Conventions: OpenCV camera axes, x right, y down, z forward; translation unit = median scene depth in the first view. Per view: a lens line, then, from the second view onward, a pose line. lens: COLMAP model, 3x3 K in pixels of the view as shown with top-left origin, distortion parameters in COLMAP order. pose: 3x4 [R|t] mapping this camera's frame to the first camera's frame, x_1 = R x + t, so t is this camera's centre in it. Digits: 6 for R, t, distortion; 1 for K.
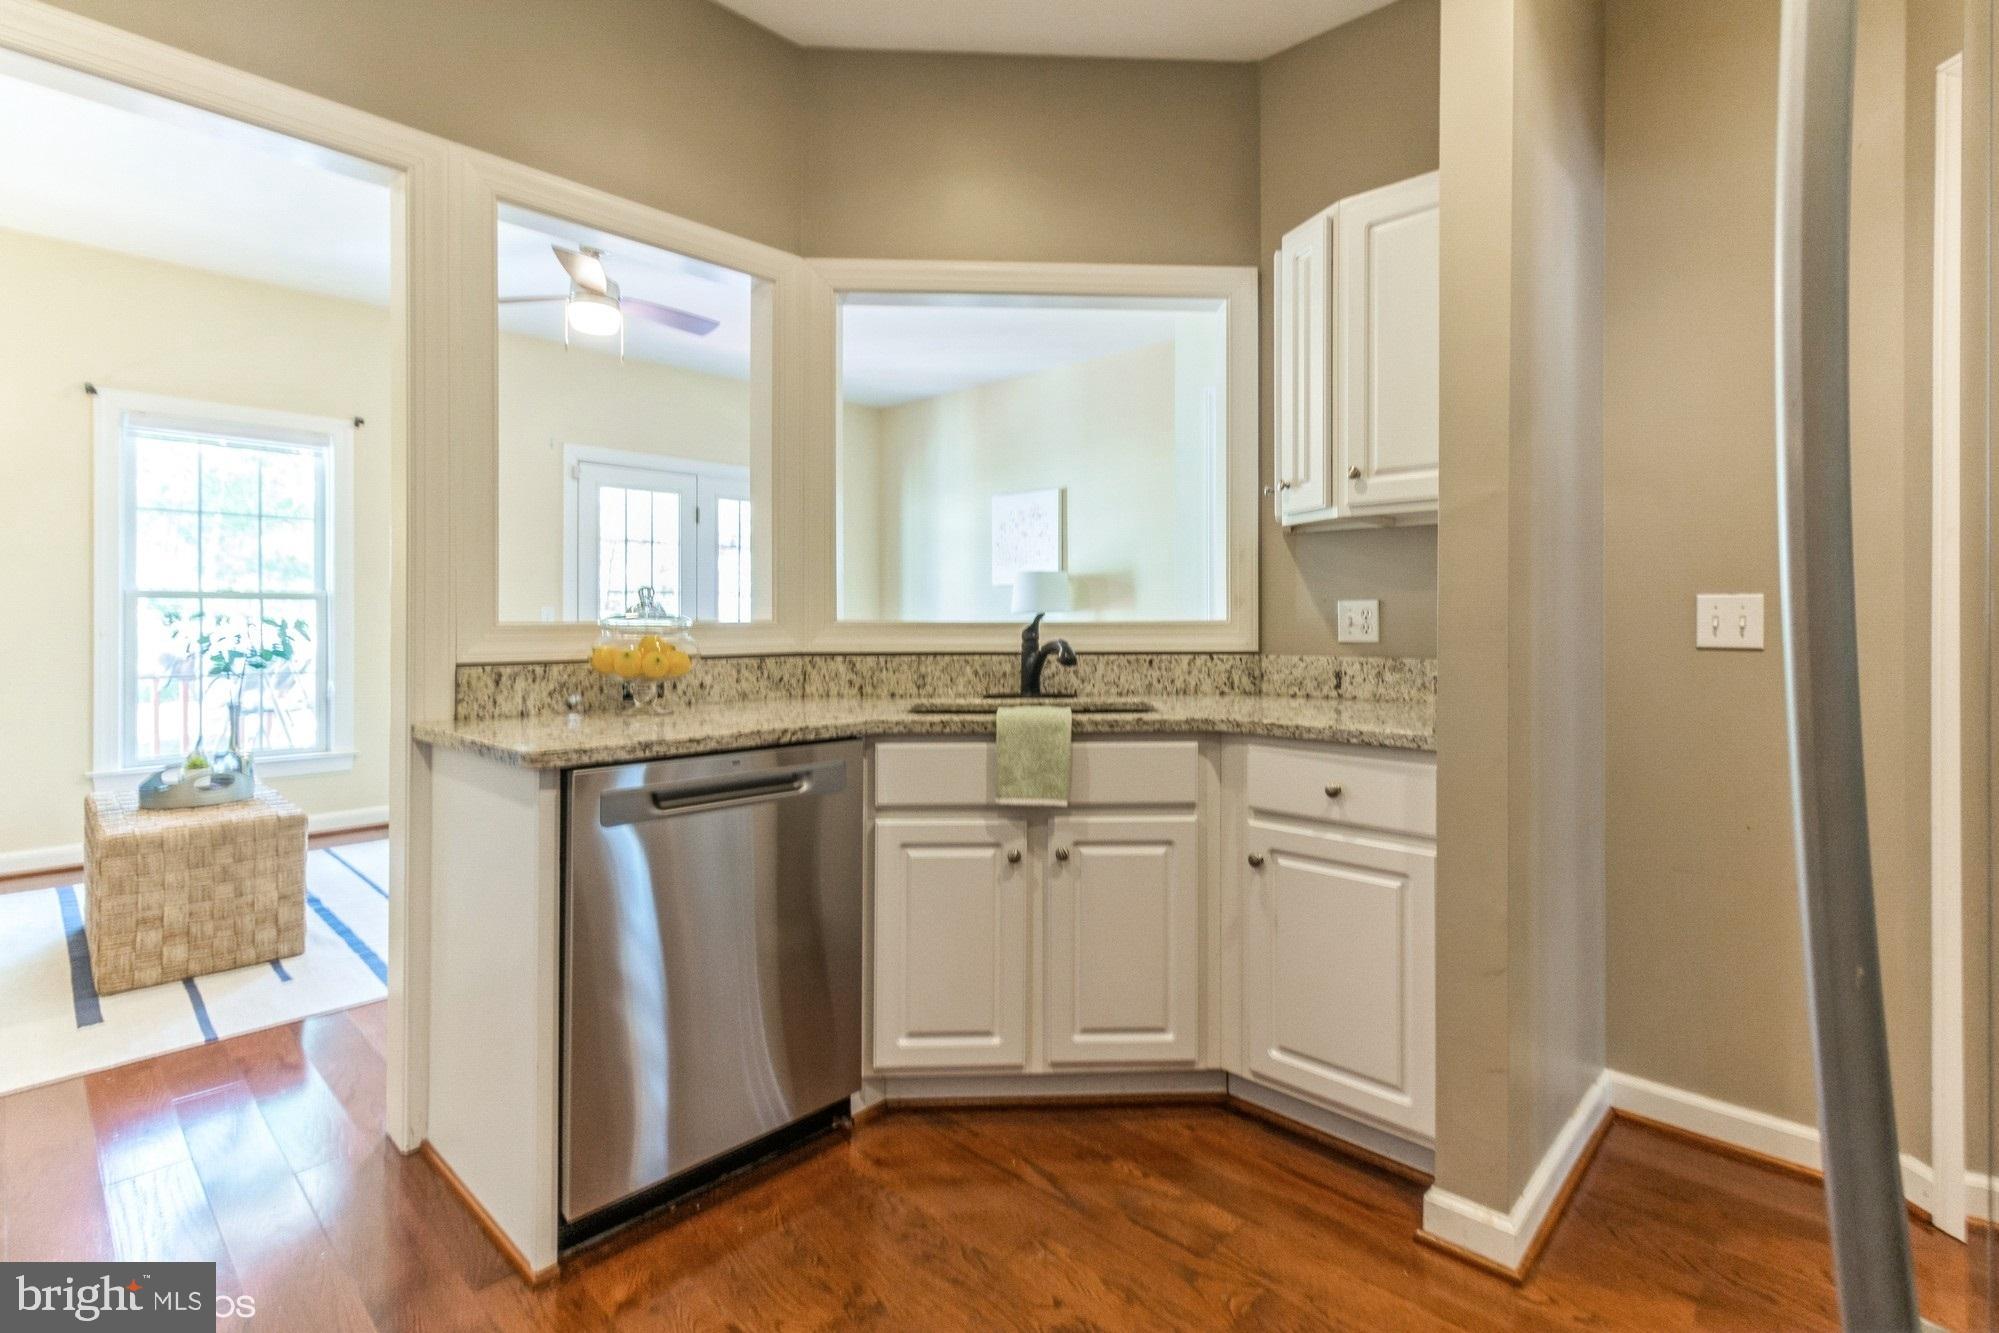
lens RADIAL K [[921.7, 0, 1084.9], [0, 921.7, 618.0], [0, 0, 1]] dist [0.002862, 0.000190]
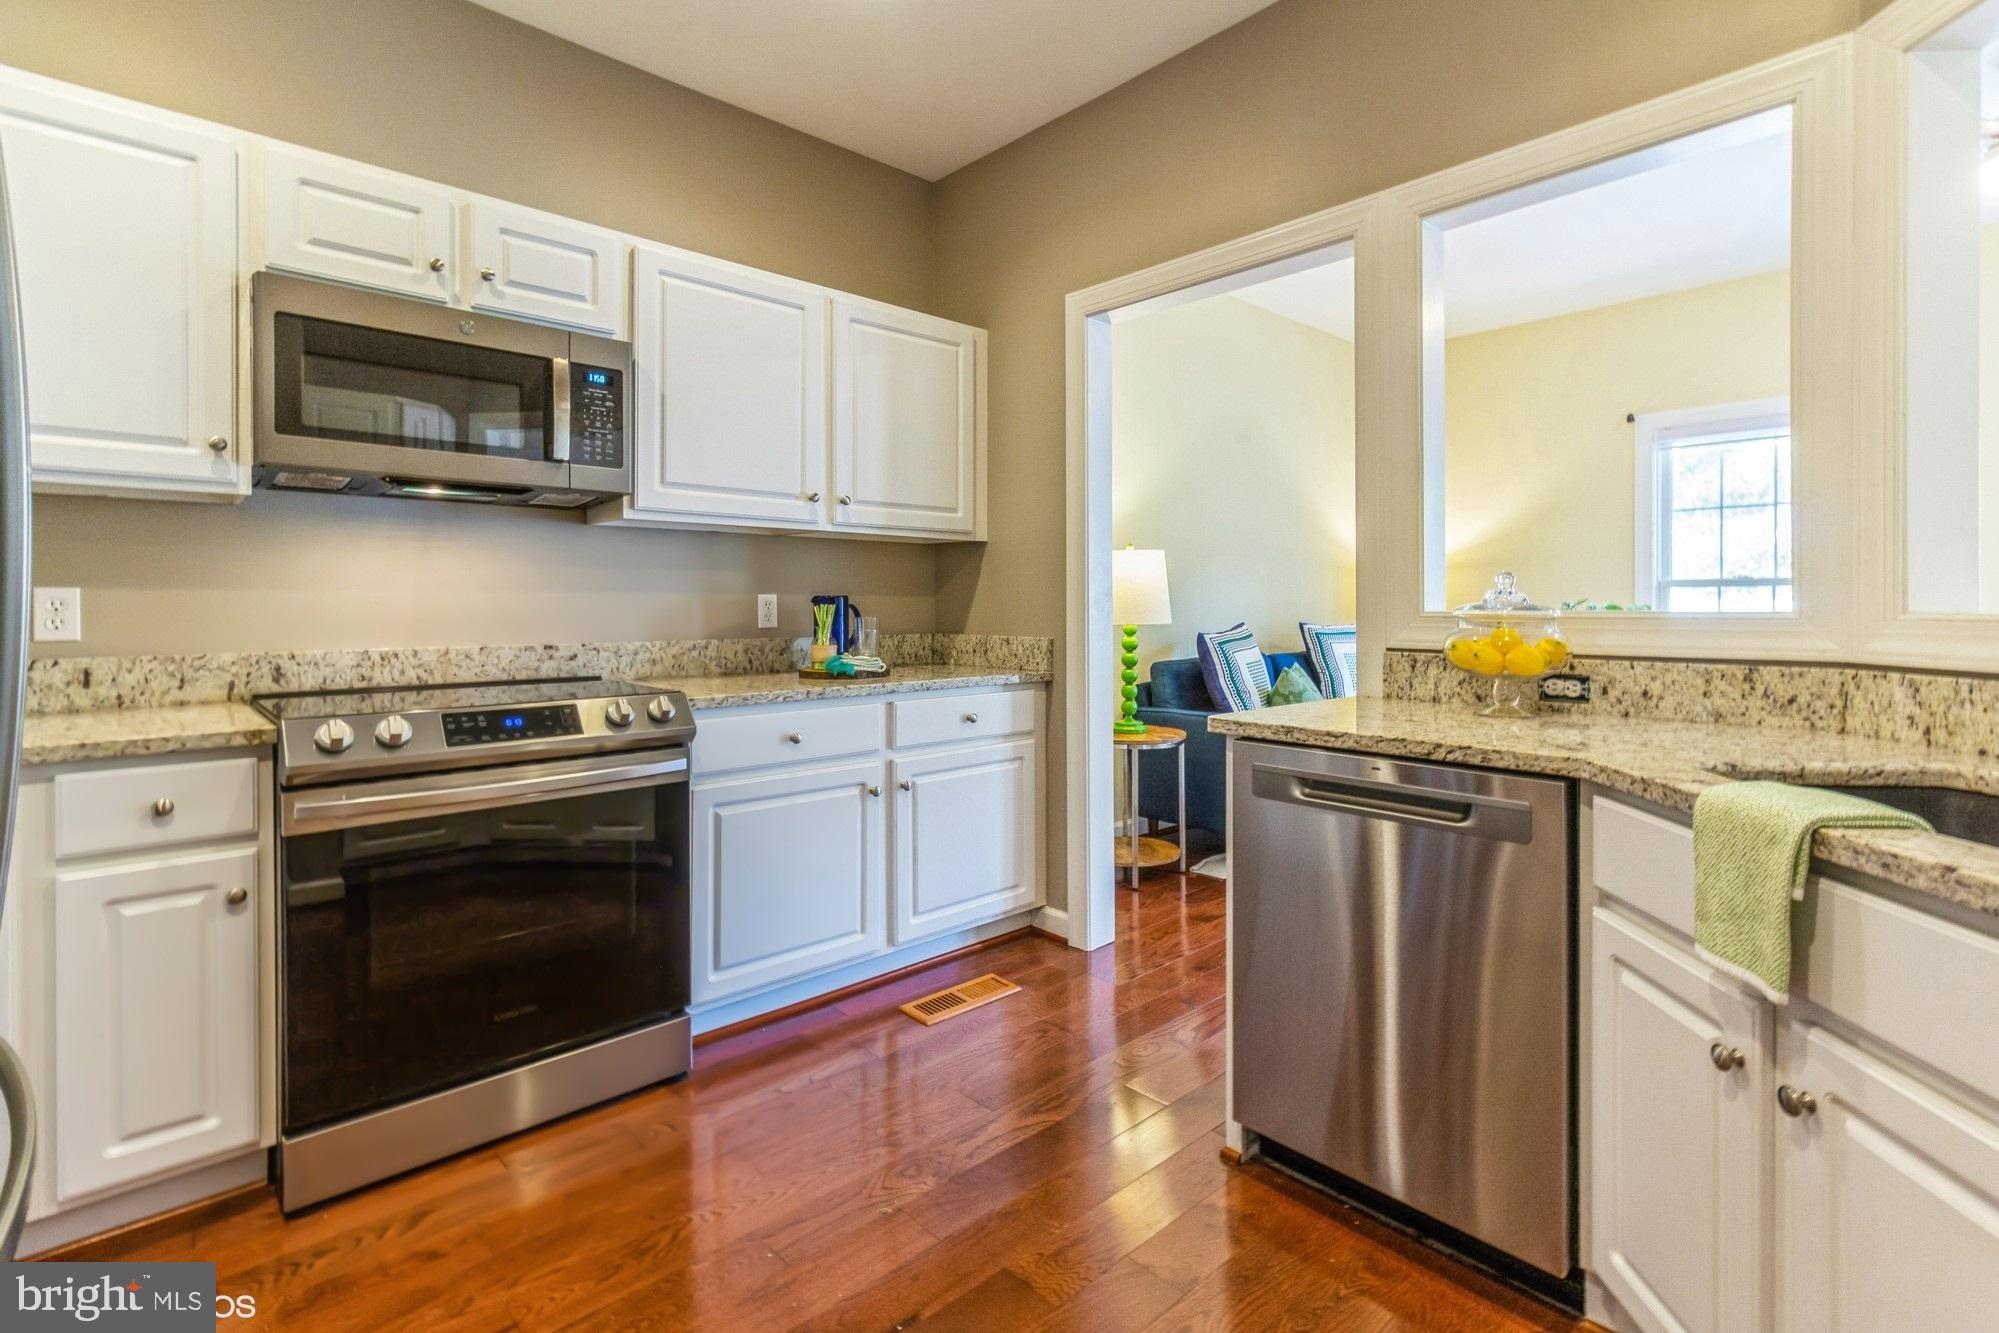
lens RADIAL K [[940.1, 0, 1026.6], [0, 940.1, 611.6], [0, 0, 1]] dist [0.010401, -0.000273]
pose [[-0.097936, 0.007428, -0.995165, 0.497786], [0.003610, 0.999968, 0.007109, -0.004946], [0.995186, -0.002897, -0.097959, 0.641608]]
